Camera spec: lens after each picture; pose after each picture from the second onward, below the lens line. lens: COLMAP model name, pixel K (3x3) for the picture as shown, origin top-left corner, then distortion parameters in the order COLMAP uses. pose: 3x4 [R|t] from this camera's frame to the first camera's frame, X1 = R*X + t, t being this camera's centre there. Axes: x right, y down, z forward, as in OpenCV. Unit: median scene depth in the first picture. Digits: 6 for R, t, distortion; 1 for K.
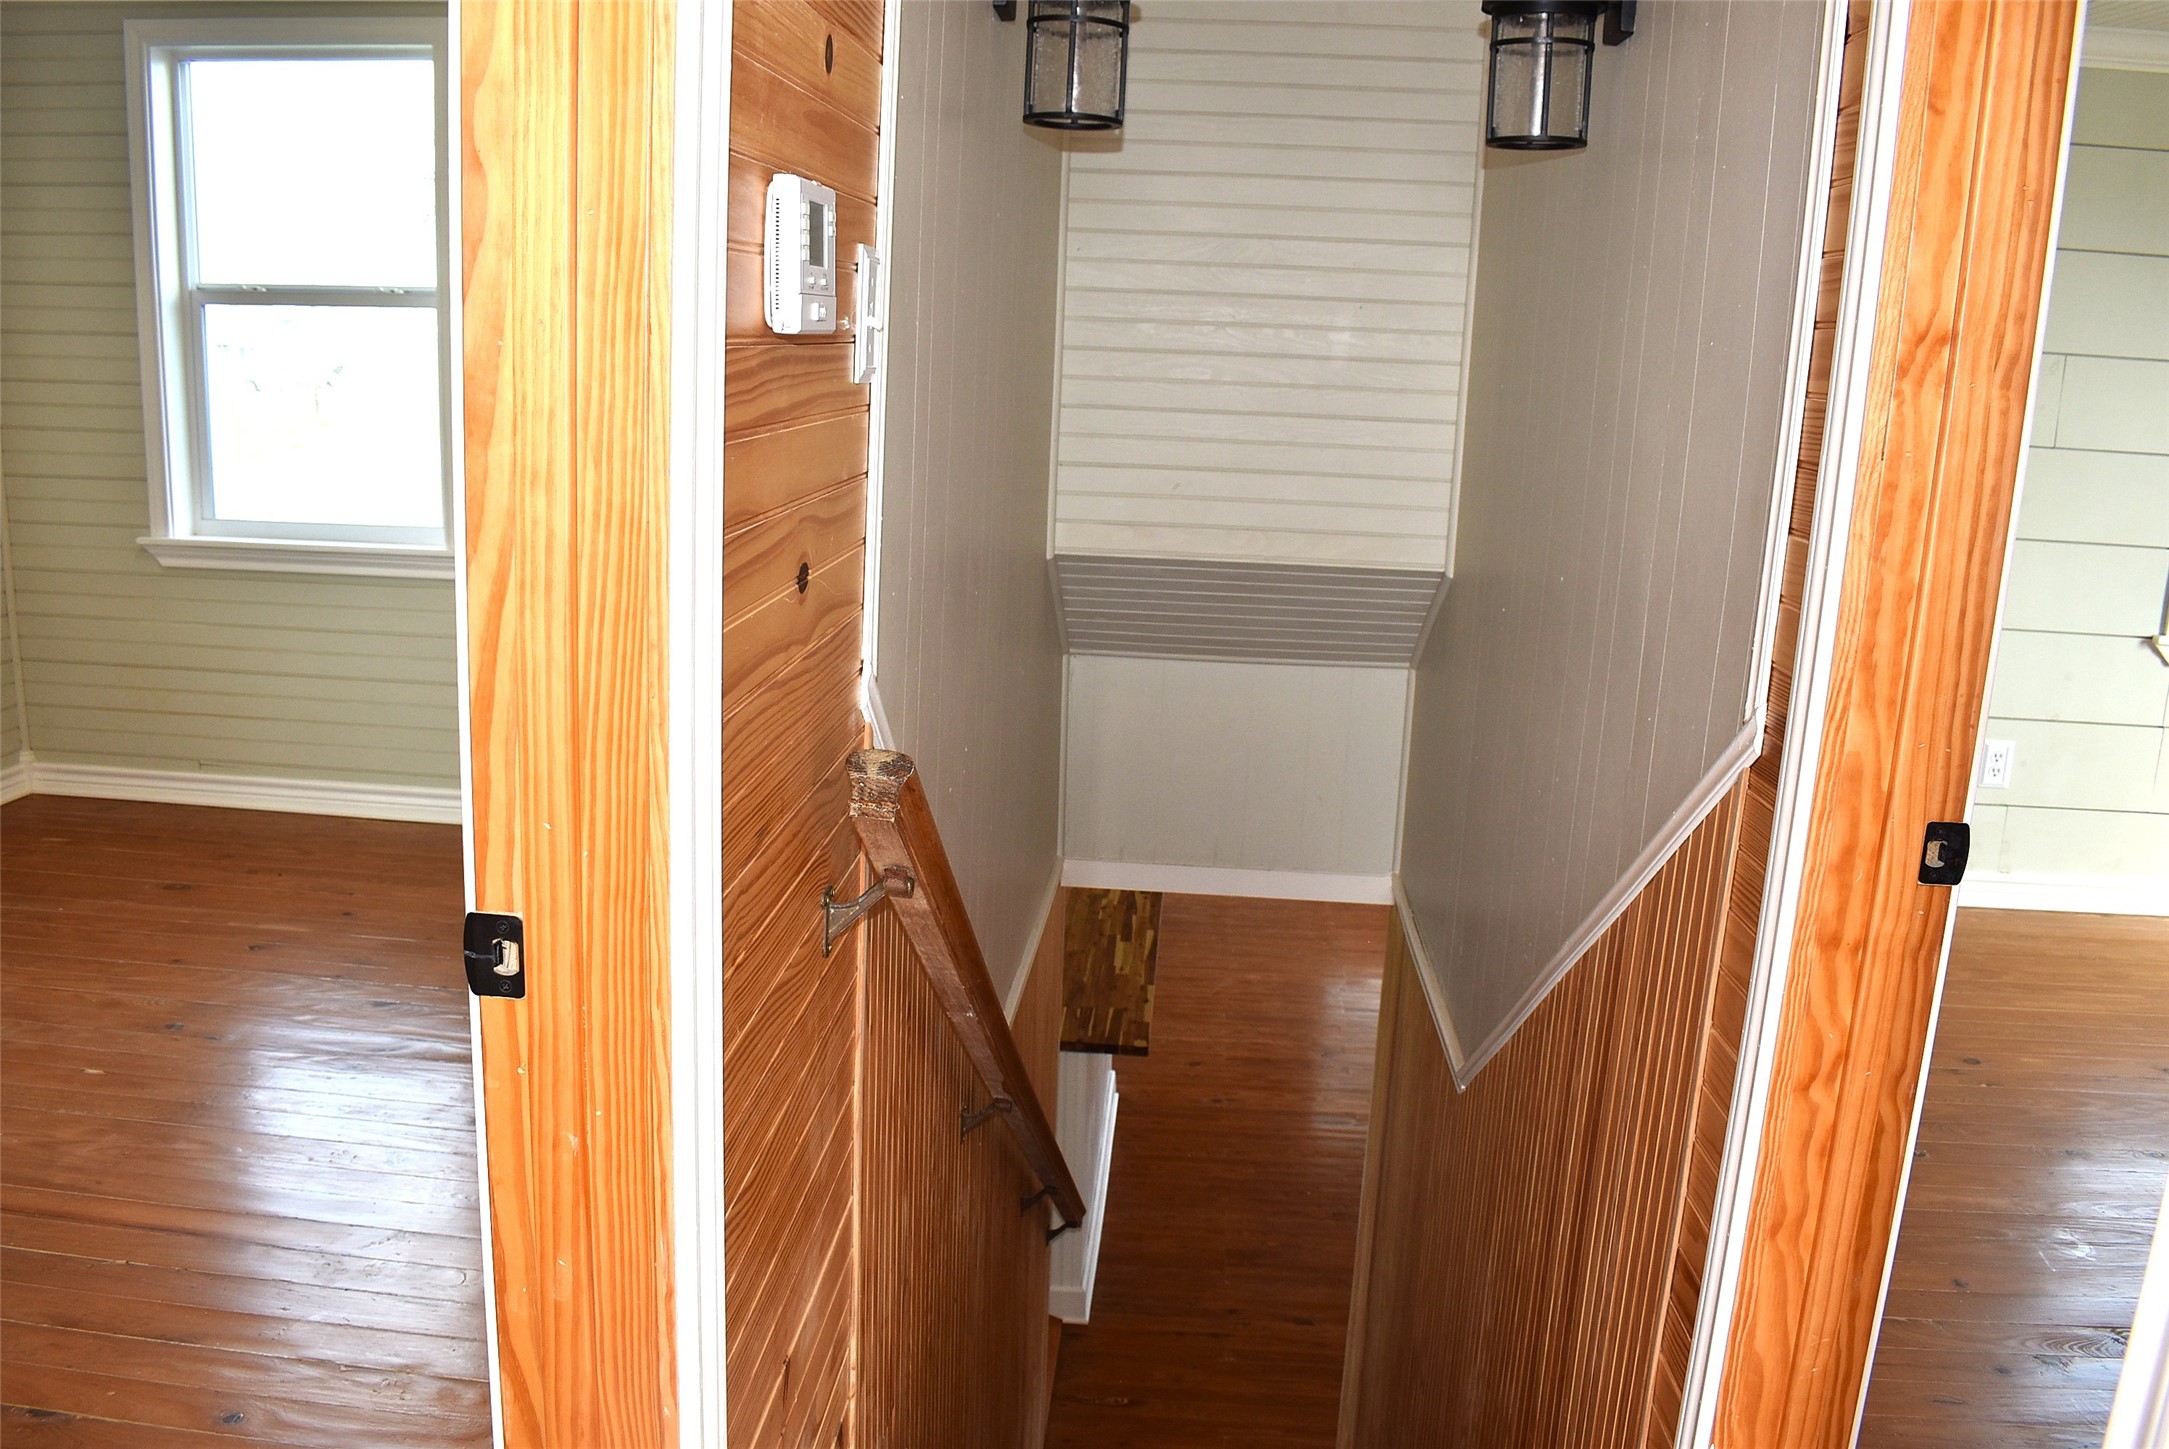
lens RADIAL K [[1700.9, 0, 1092.9], [0, 1700.9, 715.5], [0, 0, 1]] dist [-0.098257, 0.020882]
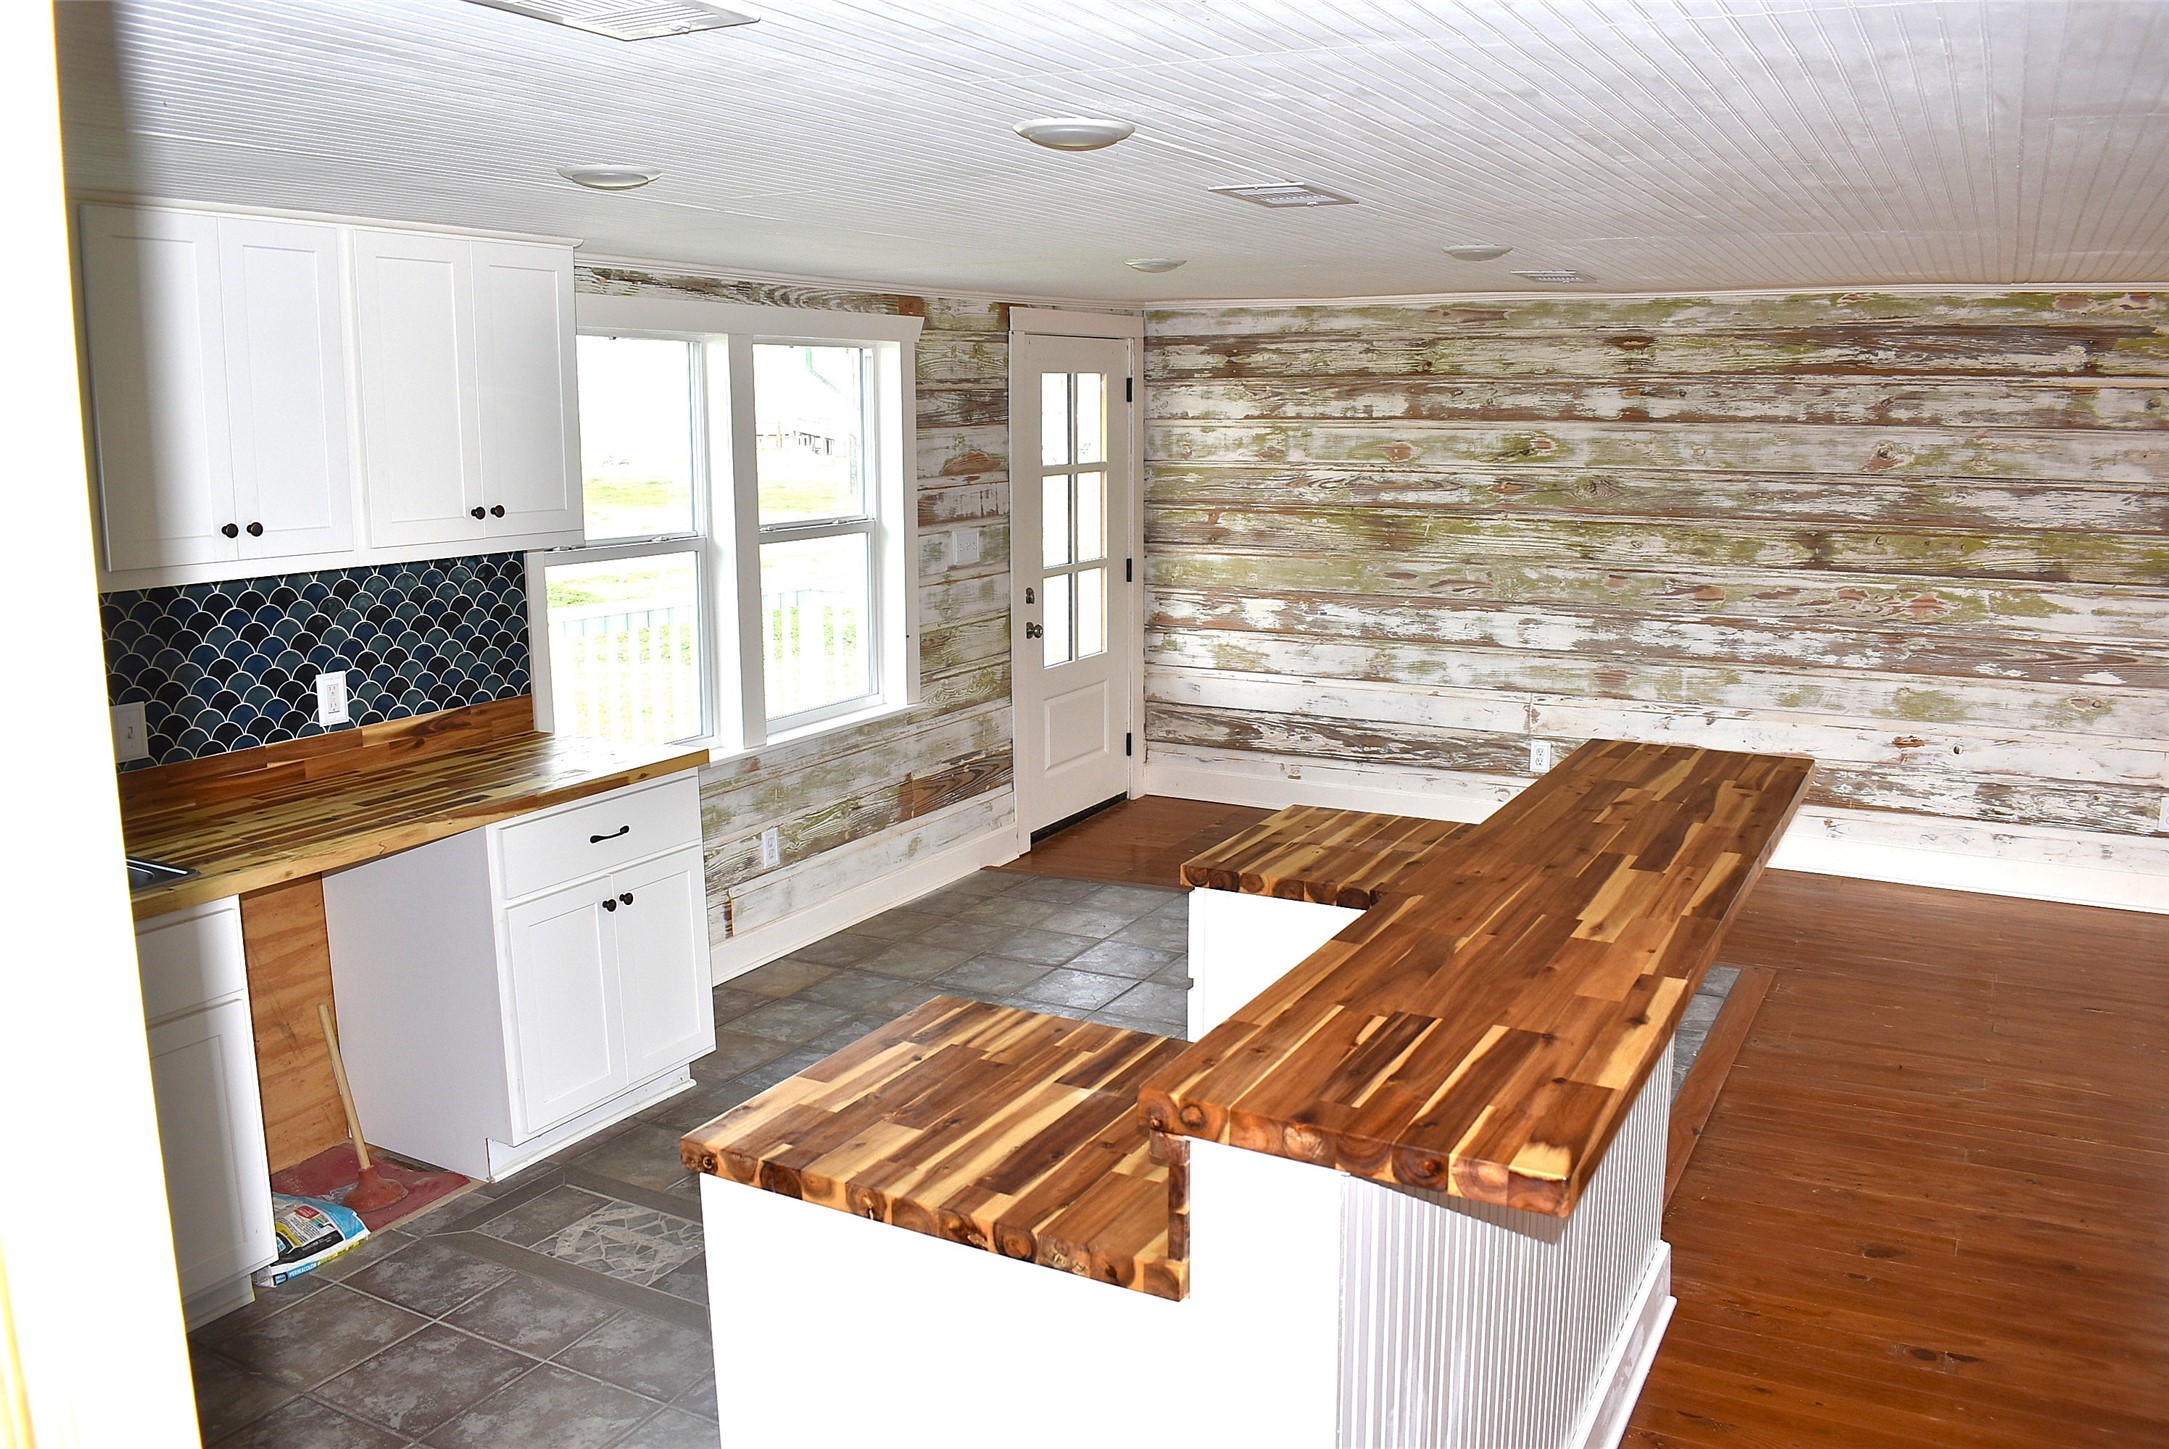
lens RADIAL K [[1700.9, 0, 1089.5], [0, 1700.9, 724.4], [0, 0, 1]] dist [-0.098257, 0.020882]
pose [[0.907369, 0.041843, -0.418248, 0.009203], [-0.064253, 0.997146, -0.039634, 0.019818], [0.415396, 0.062836, 0.907468, 0.103064]]
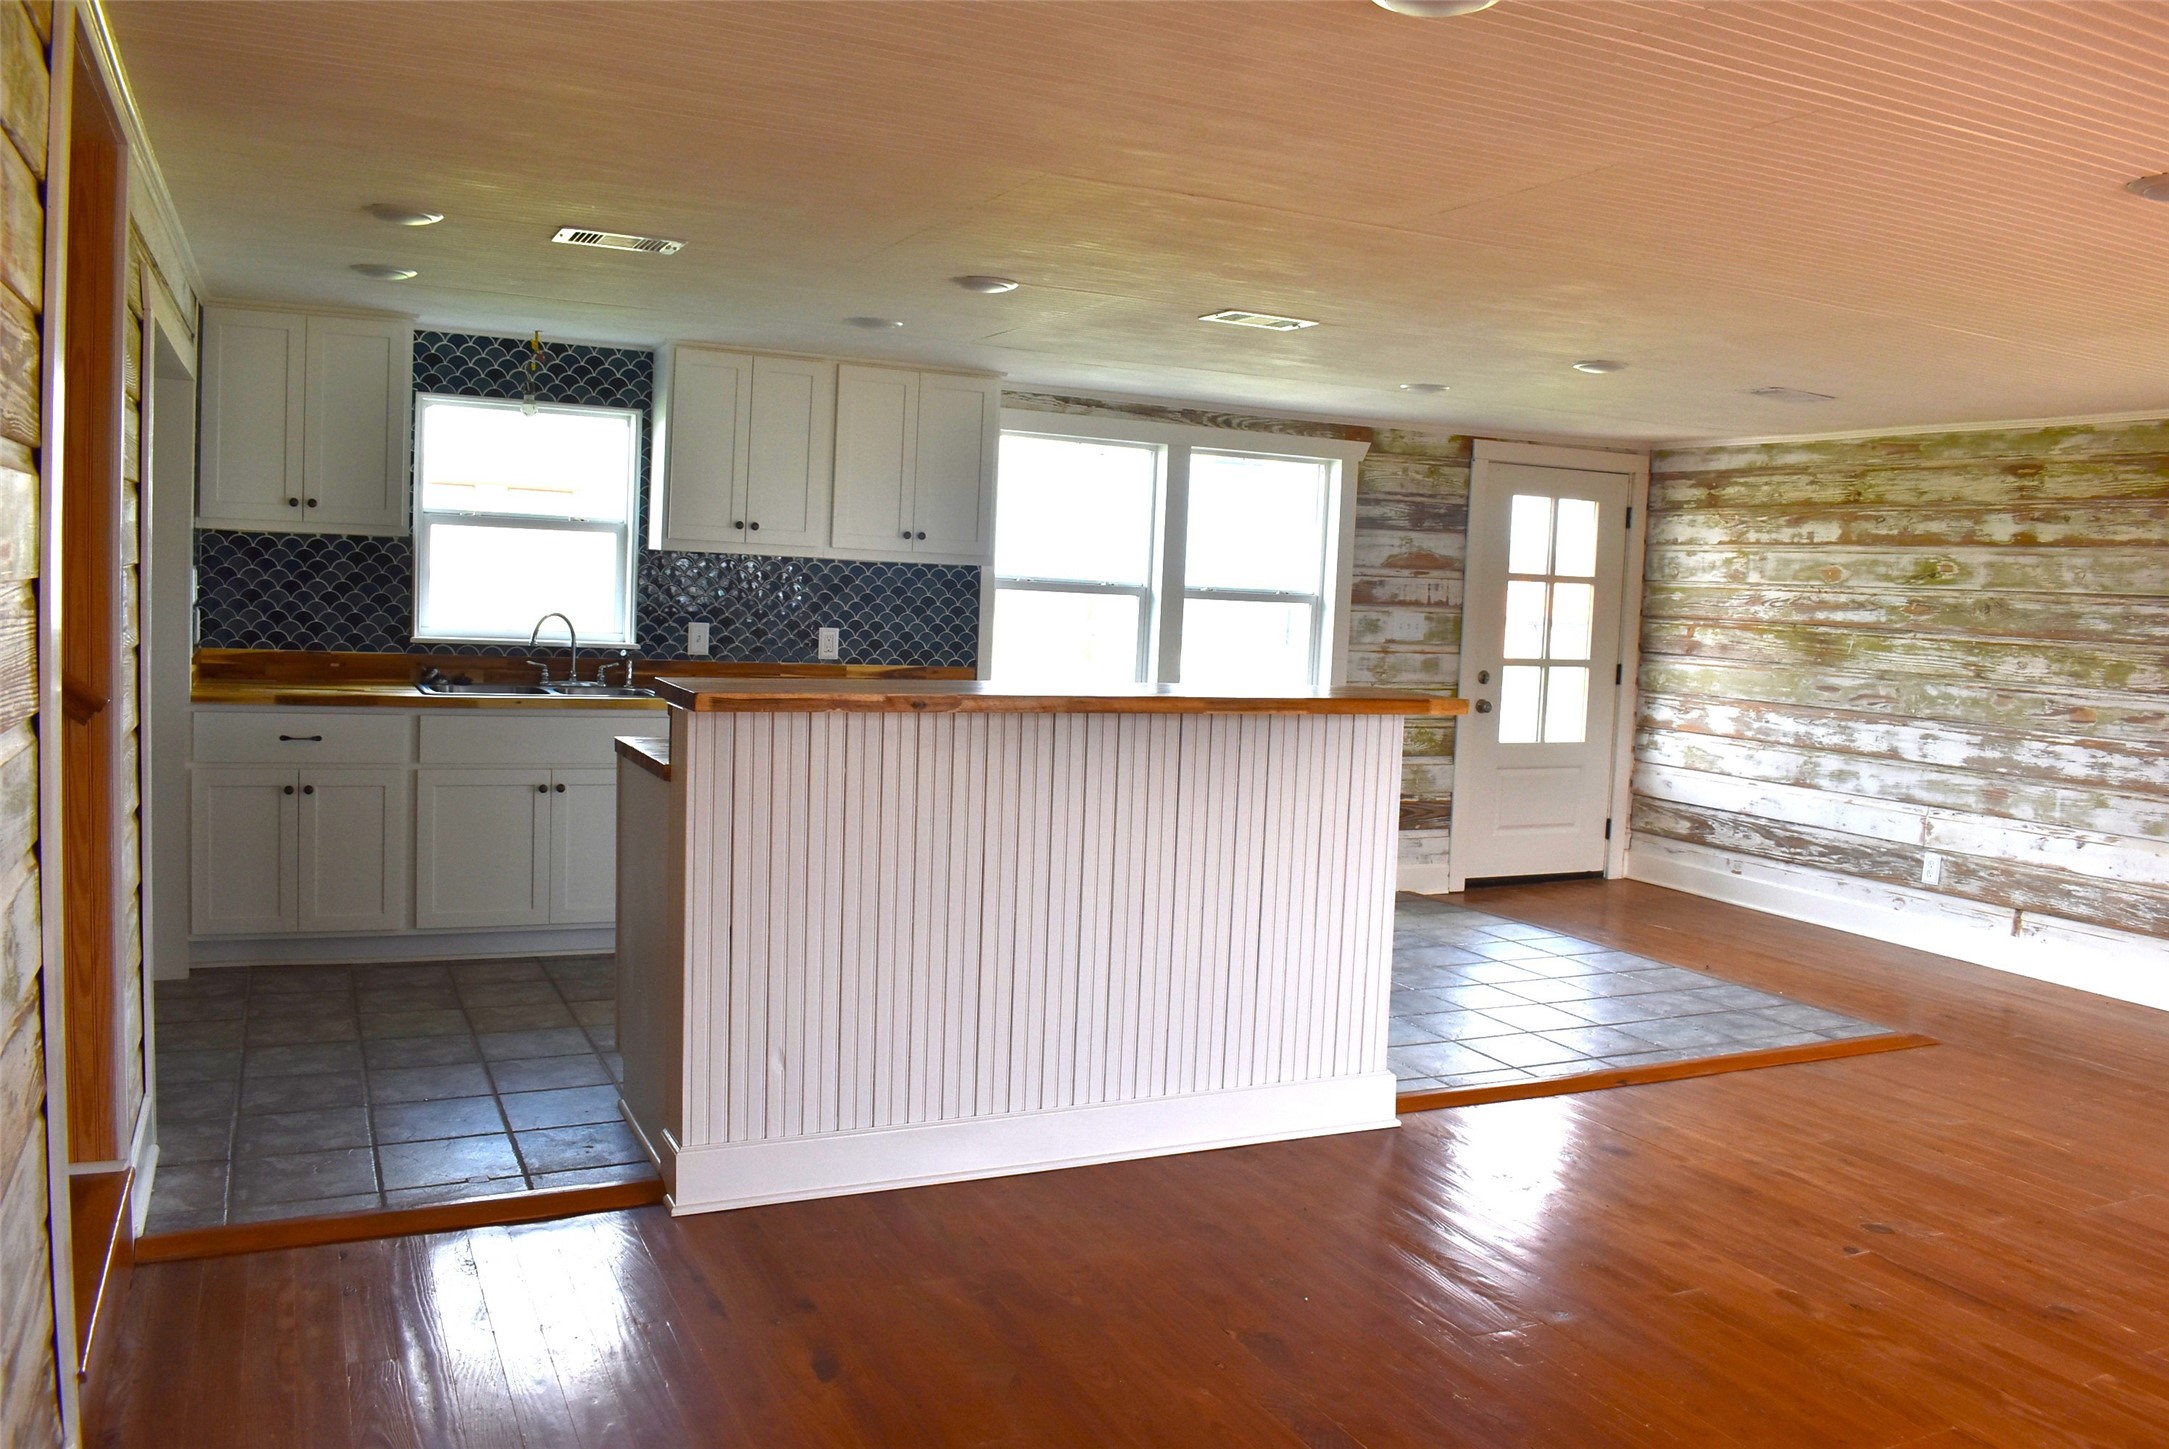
lens RADIAL K [[1700.9, 0, 1090.6], [0, 1700.9, 724.1], [0, 0, 1]] dist [-0.098257, 0.020882]
pose [[0.492570, 0.061019, -0.868131, 0.080301], [-0.228529, 0.971601, -0.061373, 0.028716], [0.839732, 0.228624, 0.492526, 0.114458]]
